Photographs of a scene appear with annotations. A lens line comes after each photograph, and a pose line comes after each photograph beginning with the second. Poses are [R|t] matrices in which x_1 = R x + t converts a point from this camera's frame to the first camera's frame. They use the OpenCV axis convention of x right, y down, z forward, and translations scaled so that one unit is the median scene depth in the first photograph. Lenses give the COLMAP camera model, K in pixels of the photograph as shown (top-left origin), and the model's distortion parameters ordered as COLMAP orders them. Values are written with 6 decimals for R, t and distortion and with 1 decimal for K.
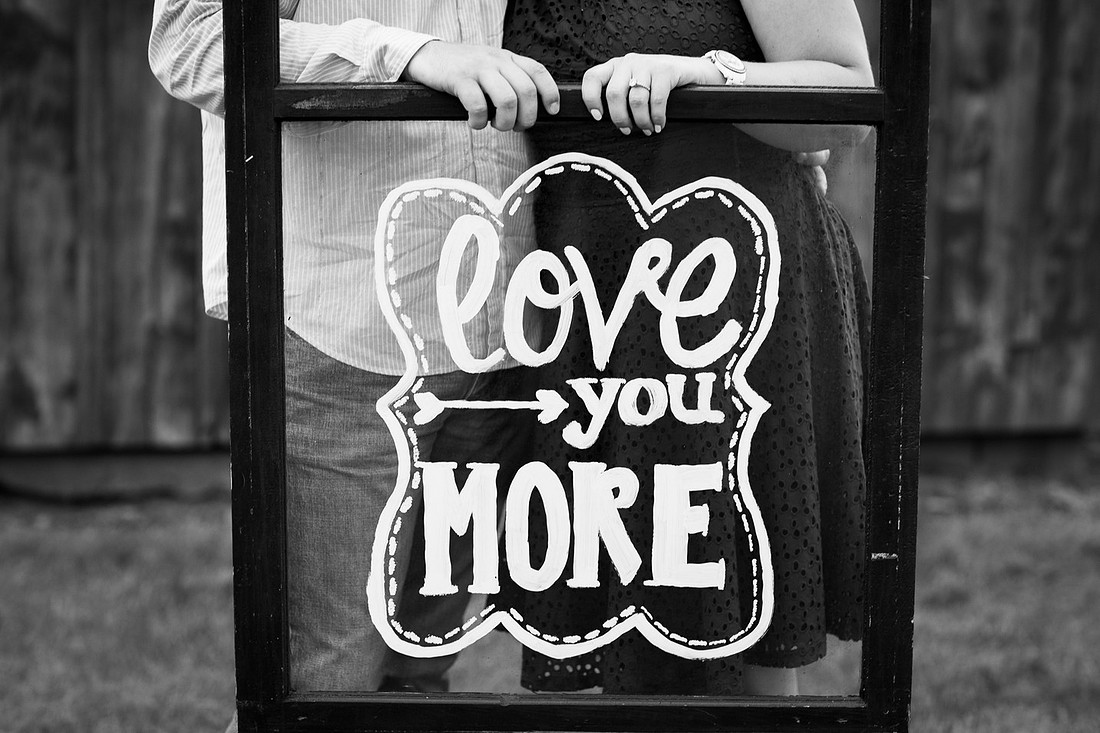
lens RADIAL K [[2569.1, 0, 551.6], [0, 2569.1, 367.6], [0, 0, 1]] dist [-0.123790, 0.000000]
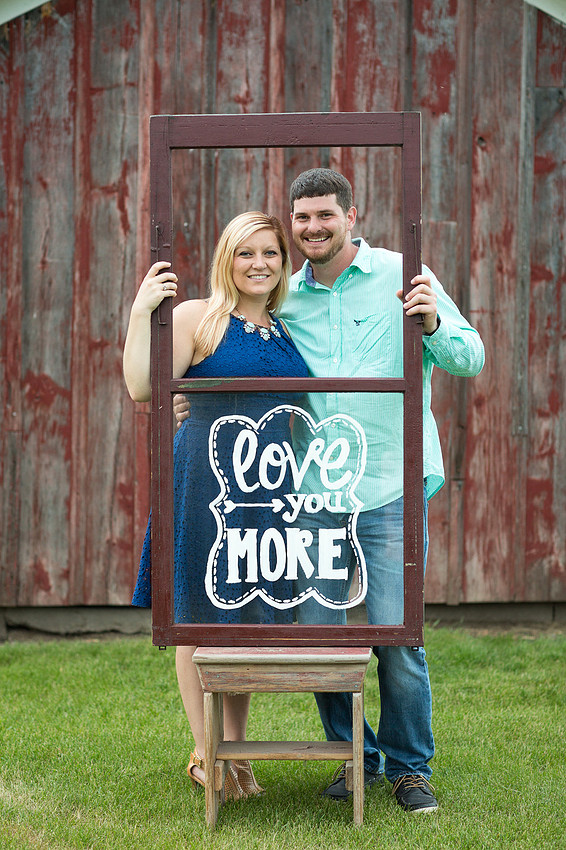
lens RADIAL K [[1985.2, 0, 282.7], [0, 1985.2, 424.3], [0, 0, 1]] dist [-0.123790, 0.000000]
pose [[0.998349, -0.001551, -0.057427, 0.115622], [-0.006319, 0.990605, -0.136610, 0.200654], [0.057099, 0.136747, 0.988959, -0.932007]]
